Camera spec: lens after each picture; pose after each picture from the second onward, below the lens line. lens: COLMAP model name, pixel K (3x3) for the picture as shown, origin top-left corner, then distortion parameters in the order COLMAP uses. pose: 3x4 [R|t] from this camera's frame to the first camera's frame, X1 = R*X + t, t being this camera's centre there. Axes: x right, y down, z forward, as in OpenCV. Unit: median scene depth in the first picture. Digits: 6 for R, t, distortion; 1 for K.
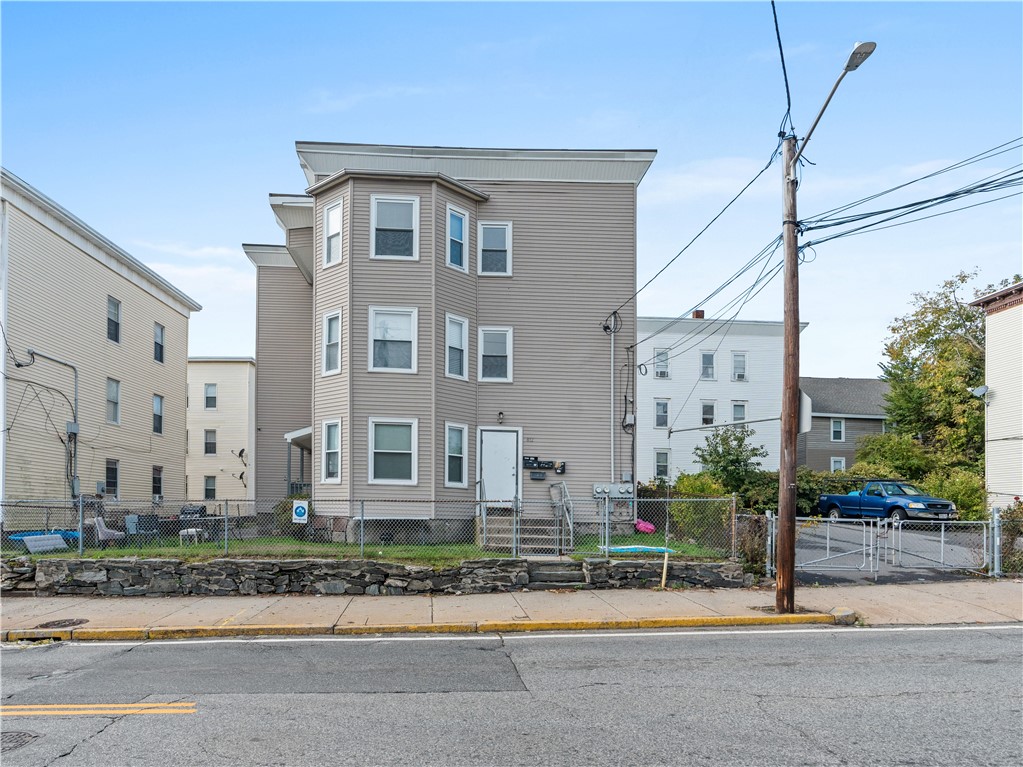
lens RADIAL K [[584.1, 0, 438.6], [0, 584.1, 500.3], [0, 0, 1]] dist [-0.002176, -0.006069]
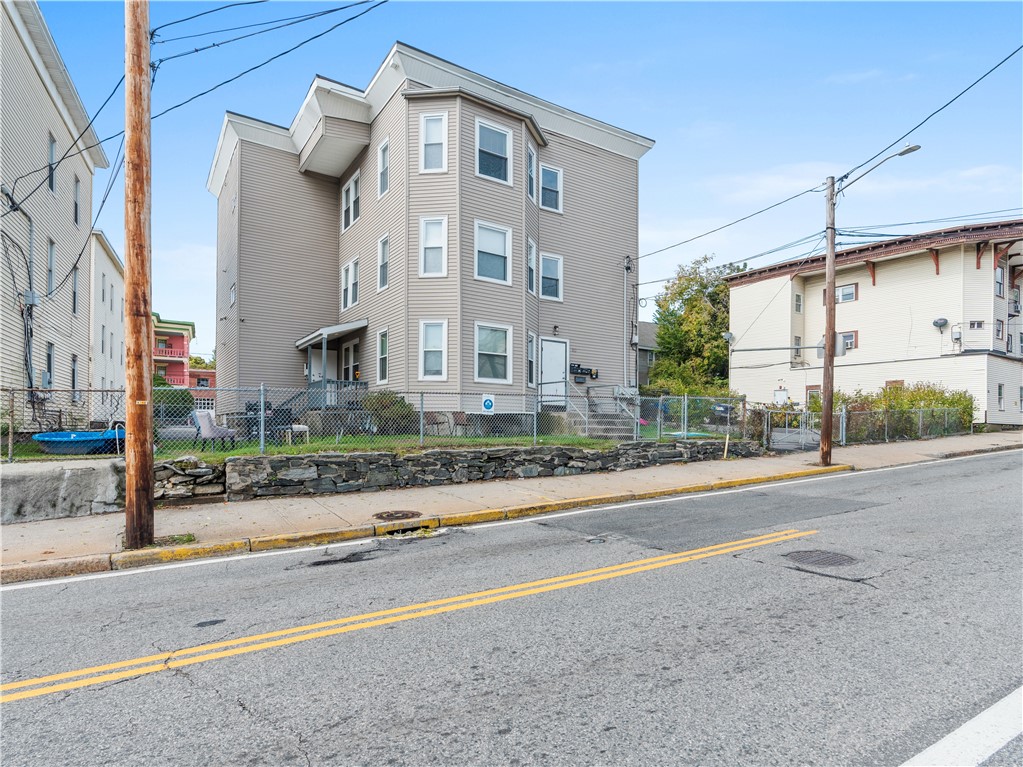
lens RADIAL K [[547.7, 0, 502.2], [0, 547.7, 419.6], [0, 0, 1]] dist [-0.013039, 0.000073]
pose [[0.858661, -0.005035, 0.512519, -0.568291], [-0.003872, 0.999859, 0.016310, 0.023708], [-0.512529, -0.015989, 0.858521, 0.086626]]
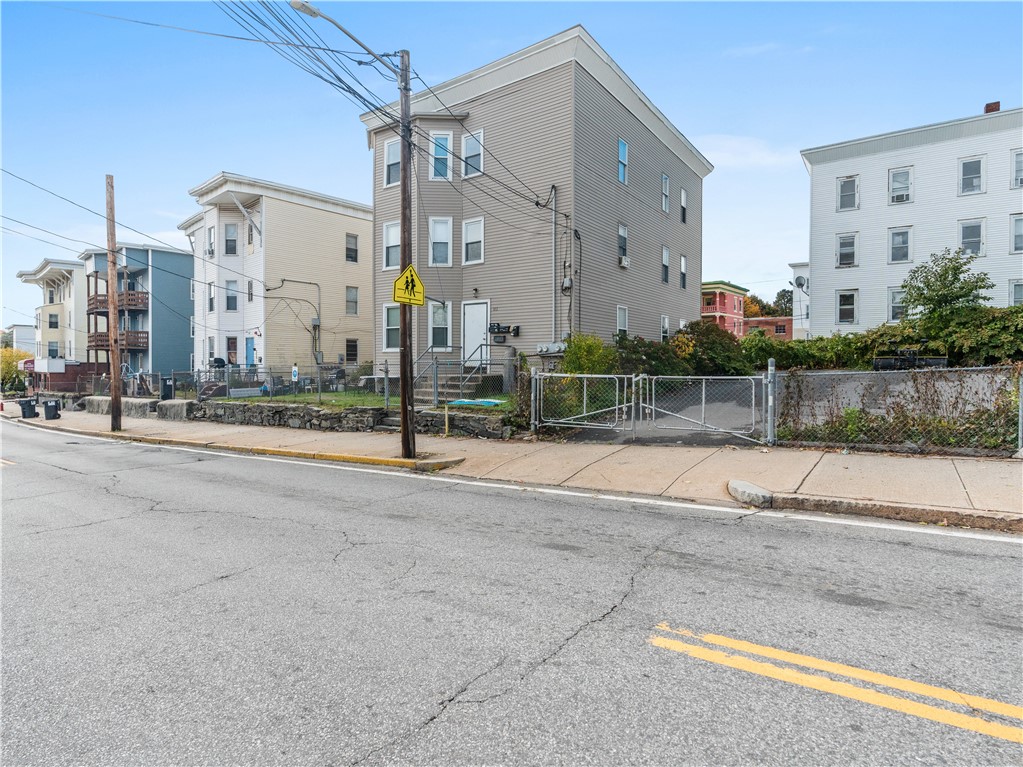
lens RADIAL K [[529.0, 0, 525.6], [0, 529.0, 360.0], [0, 0, 1]] dist [-0.013118, 0.006741]
pose [[0.821492, -0.026548, -0.569601, 0.819429], [0.030682, 0.999526, -0.002336, 0.003883], [0.569393, -0.015557, 0.821918, 0.152336]]
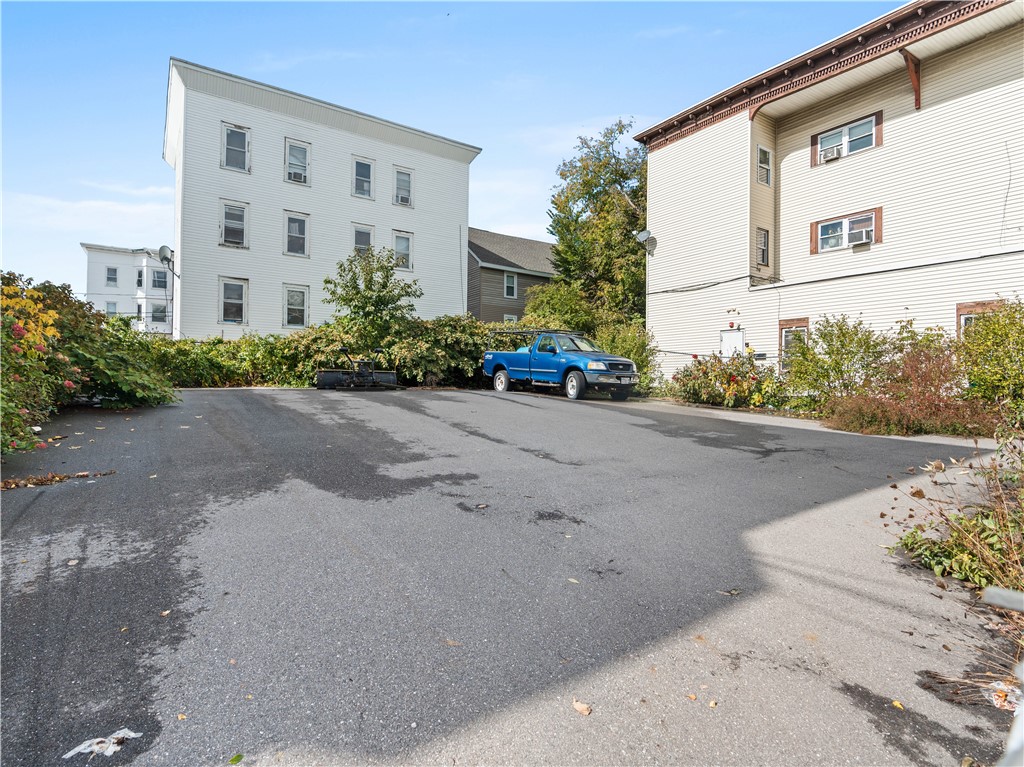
lens RADIAL K [[529.5, 0, 515.3], [0, 529.5, 379.4], [0, 0, 1]] dist [-0.013118, 0.006741]
pose [[0.827507, -0.014189, 0.561276, 0.544907], [-0.001760, 0.999610, 0.027864, 0.010689], [-0.561453, -0.024045, 0.827159, 0.748646]]
